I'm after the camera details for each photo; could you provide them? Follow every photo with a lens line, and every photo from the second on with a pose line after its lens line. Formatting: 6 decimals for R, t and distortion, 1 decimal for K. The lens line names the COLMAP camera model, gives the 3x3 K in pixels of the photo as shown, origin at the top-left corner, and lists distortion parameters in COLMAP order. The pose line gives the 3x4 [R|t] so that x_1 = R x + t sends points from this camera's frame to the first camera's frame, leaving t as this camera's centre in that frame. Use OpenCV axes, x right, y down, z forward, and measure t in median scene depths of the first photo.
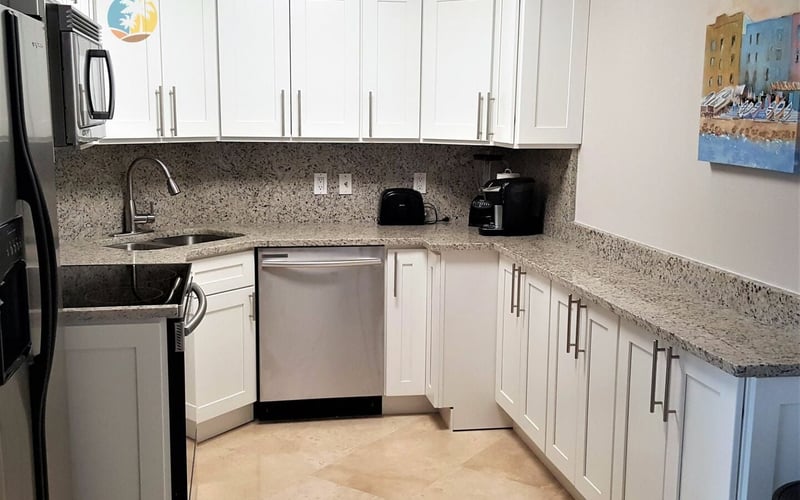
lens RADIAL K [[891.4, 0, 403.3], [0, 891.4, 265.8], [0, 0, 1]] dist [0.149703, -0.333688]
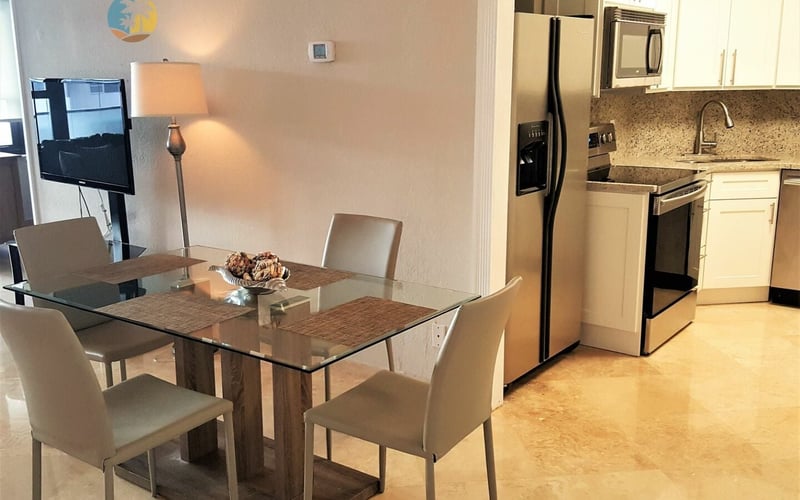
lens RADIAL K [[783.1, 0, 383.1], [0, 783.1, 255.4], [0, 0, 1]] dist [0.164267, -0.331228]
pose [[0.657354, 0.147634, -0.738979, 0.322214], [-0.110269, 0.988911, 0.099477, 0.050459], [0.745470, 0.016095, 0.666344, -0.214174]]
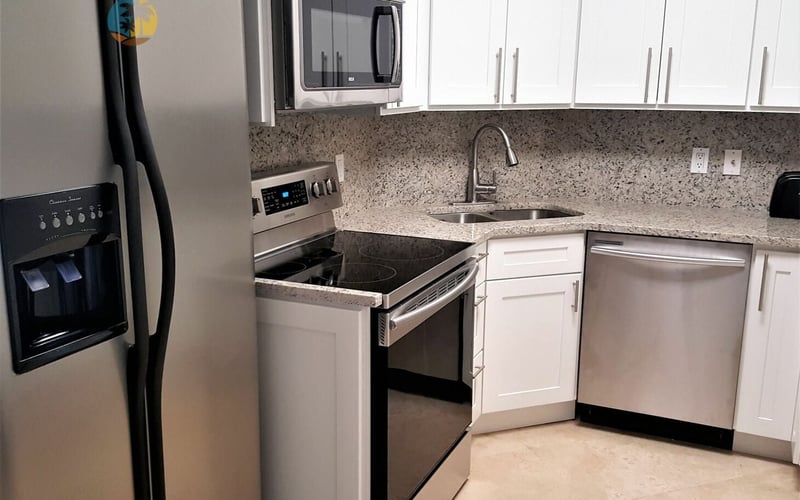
lens RADIAL K [[783.1, 0, 383.1], [0, 783.1, 255.4], [0, 0, 1]] dist [0.164267, -0.331228]
pose [[0.809903, 0.122736, -0.573579, 0.115307], [-0.098857, 0.992437, 0.072776, -0.030983], [0.578174, -0.002239, 0.815911, 0.236152]]
